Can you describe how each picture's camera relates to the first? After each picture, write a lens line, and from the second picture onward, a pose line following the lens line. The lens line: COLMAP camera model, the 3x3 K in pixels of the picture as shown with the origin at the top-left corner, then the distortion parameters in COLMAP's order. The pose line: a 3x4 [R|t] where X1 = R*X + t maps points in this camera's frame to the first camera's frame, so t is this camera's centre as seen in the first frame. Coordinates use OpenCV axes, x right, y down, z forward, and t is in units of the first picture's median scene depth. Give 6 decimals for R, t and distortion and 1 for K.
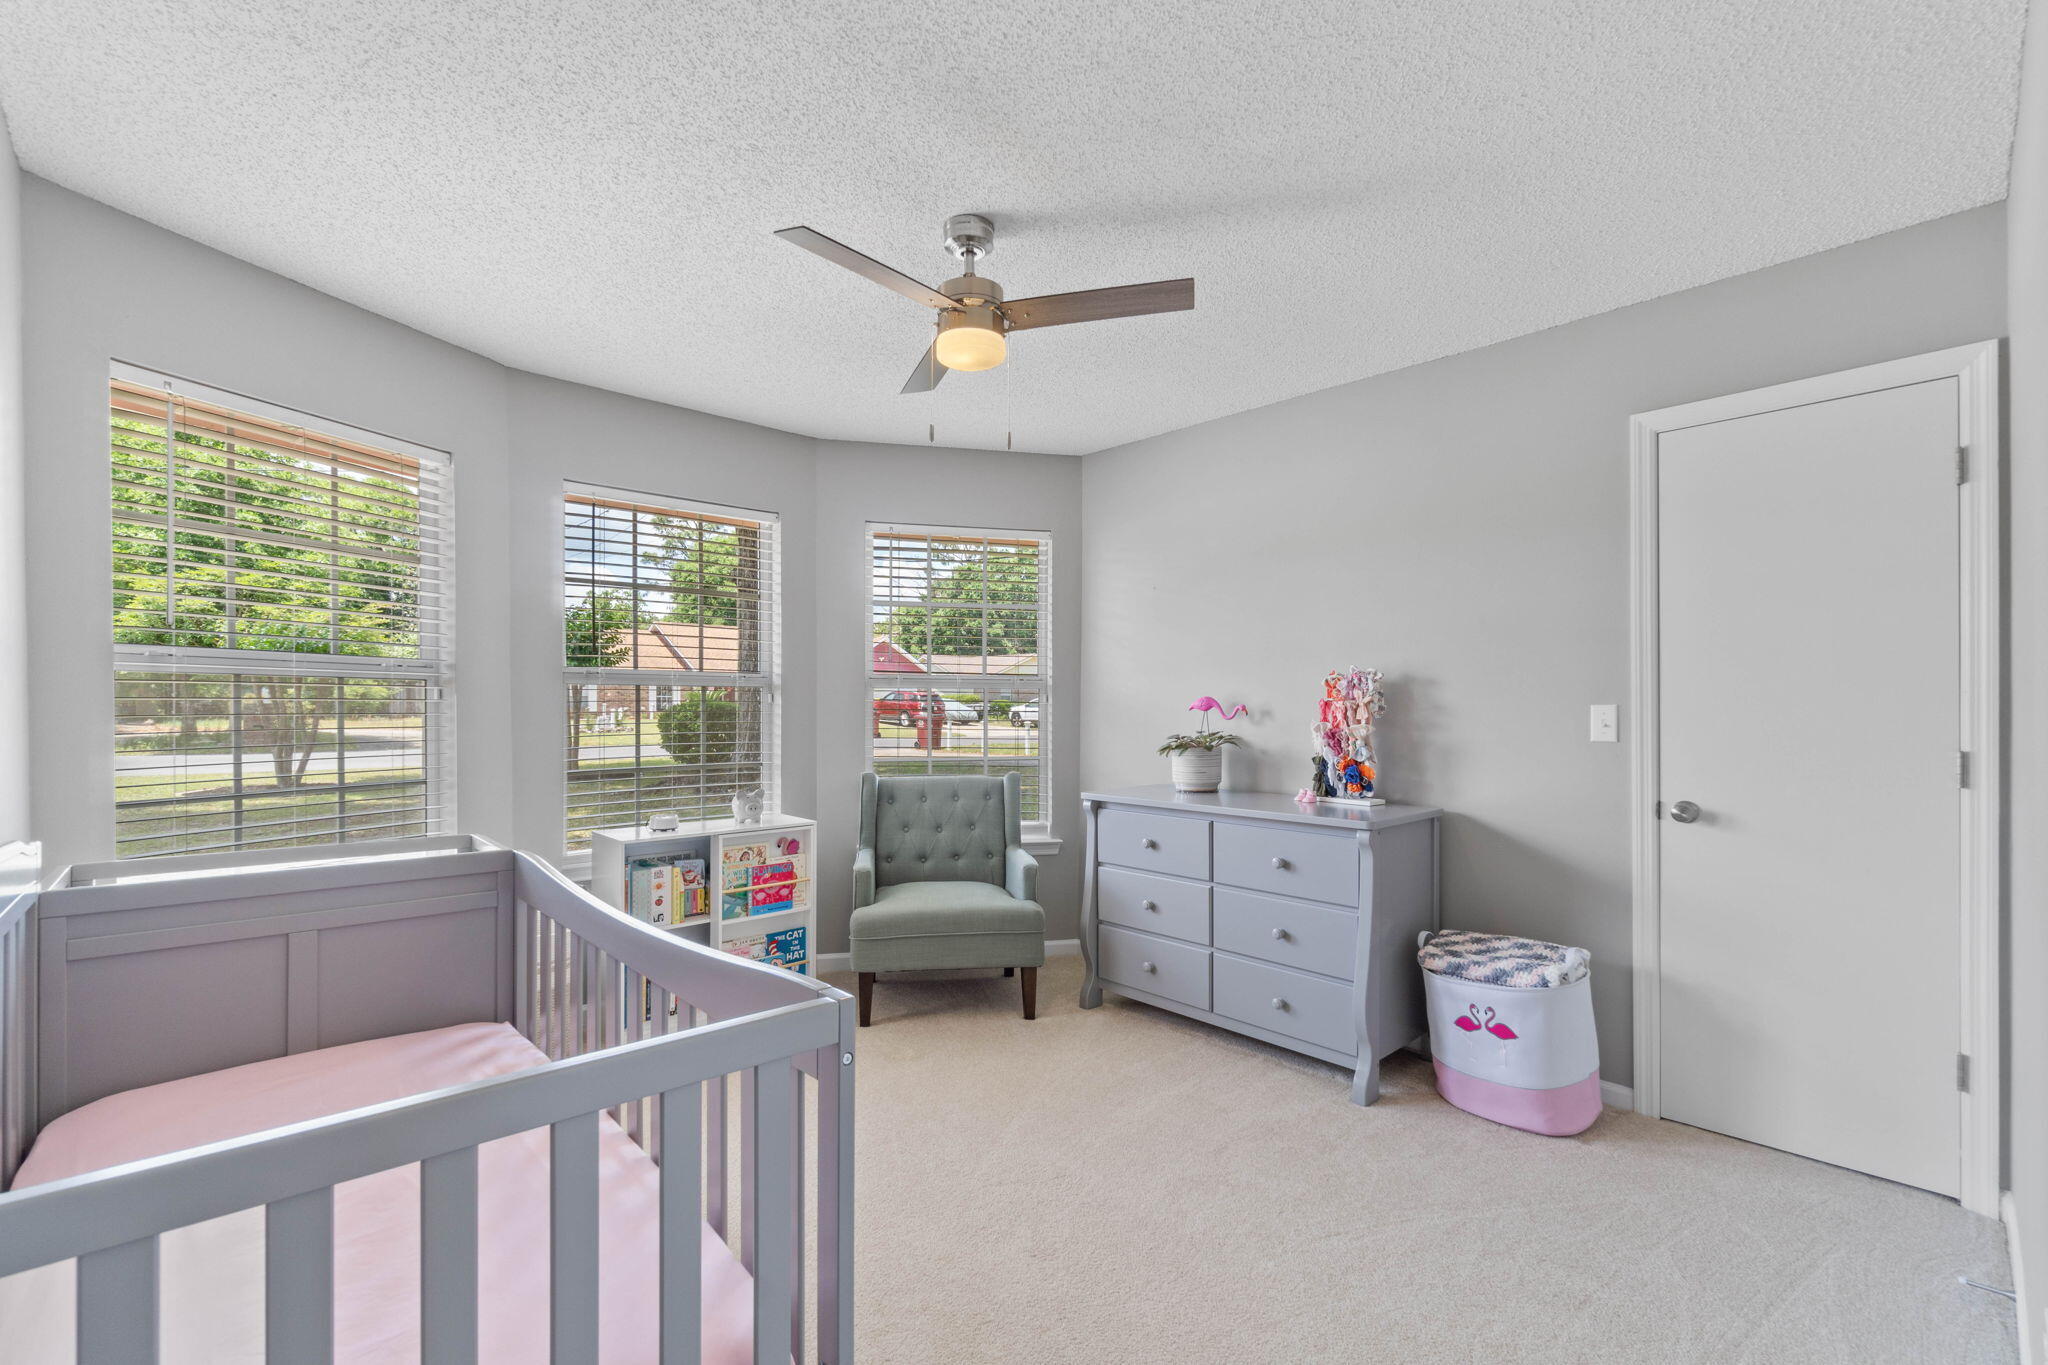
lens RADIAL K [[921.8, 0, 1013.4], [0, 921.8, 696.1], [0, 0, 1]] dist [-0.001716, -0.000110]
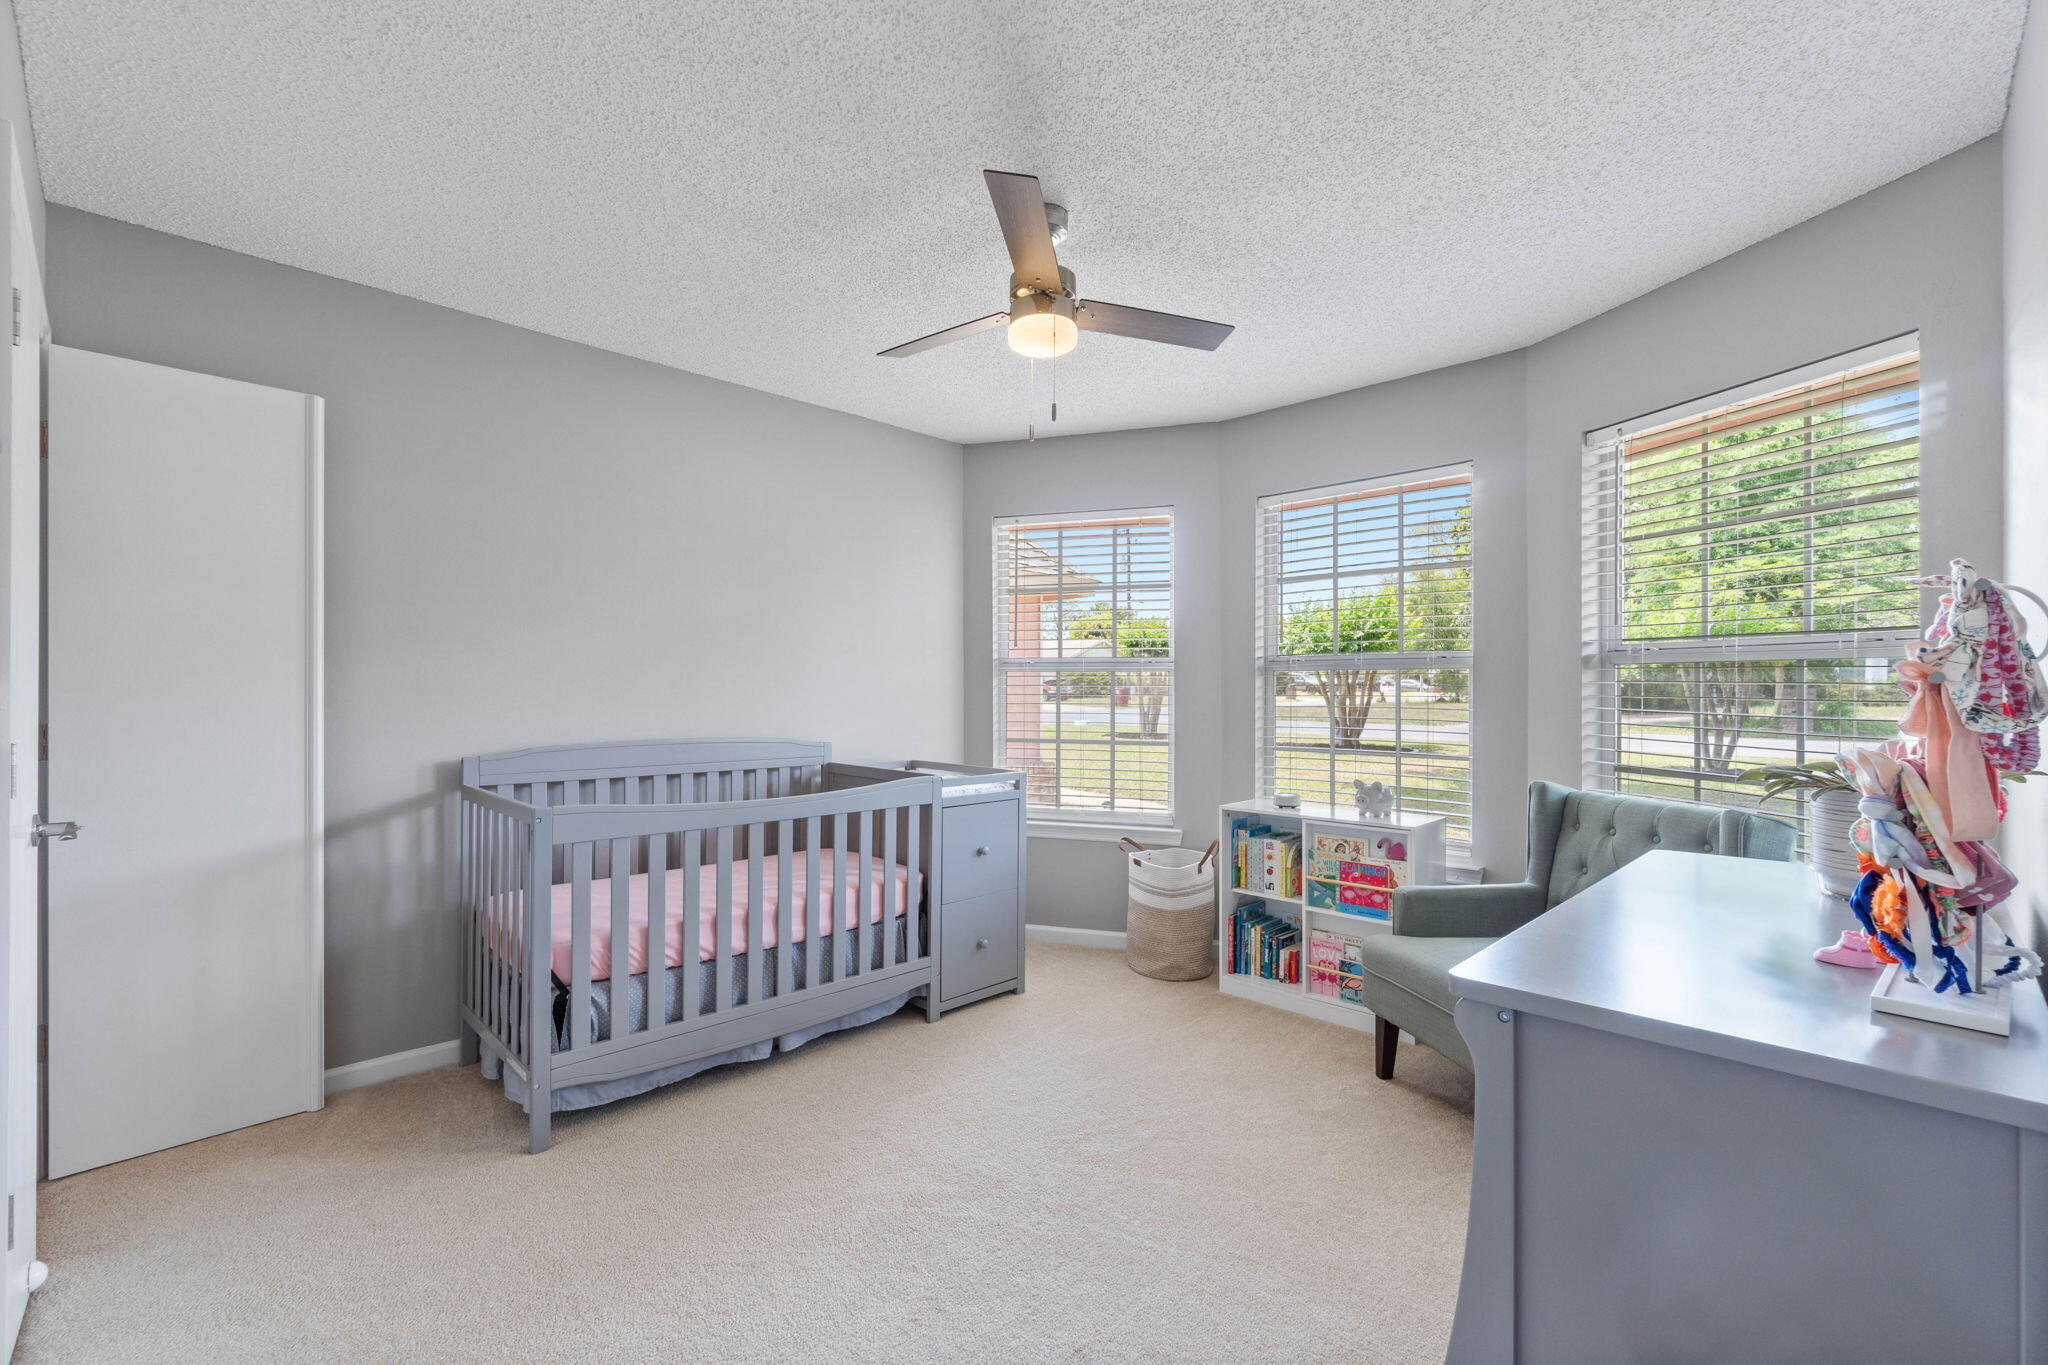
lens RADIAL K [[921.8, 0, 1013.4], [0, 921.8, 682.4], [0, 0, 1]] dist [-0.001716, -0.000110]
pose [[0.006233, -0.006273, -0.999961, 0.631468], [0.006359, 0.999960, -0.006233, 0.006278], [0.999960, -0.006320, 0.006272, 0.631197]]
